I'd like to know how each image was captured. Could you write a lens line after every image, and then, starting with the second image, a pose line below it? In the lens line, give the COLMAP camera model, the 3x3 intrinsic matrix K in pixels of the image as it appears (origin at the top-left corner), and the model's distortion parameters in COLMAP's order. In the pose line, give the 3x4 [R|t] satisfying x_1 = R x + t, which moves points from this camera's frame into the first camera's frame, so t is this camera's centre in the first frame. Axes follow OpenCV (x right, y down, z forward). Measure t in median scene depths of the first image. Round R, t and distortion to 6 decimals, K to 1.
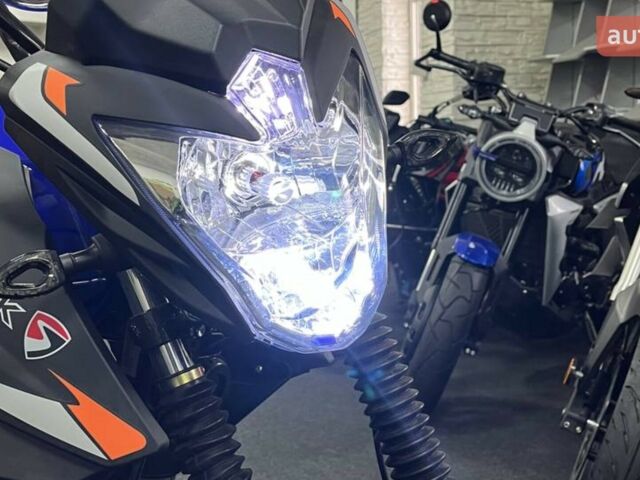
lens RADIAL K [[850.0, 0, 320.0], [0, 850.0, 240.0], [0, 0, 1]] dist [0.140335, -0.550147]
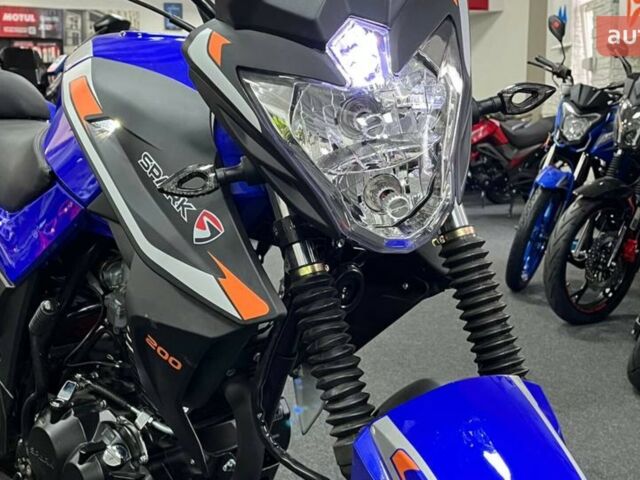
lens RADIAL K [[850.0, 0, 320.0], [0, 850.0, 240.0], [0, 0, 1]] dist [0.140335, -0.550147]
pose [[0.945706, 0.071117, -0.317147, 0.296965], [-0.058019, 0.997034, 0.050566, 0.052481], [0.319803, -0.029420, 0.947027, -0.253498]]
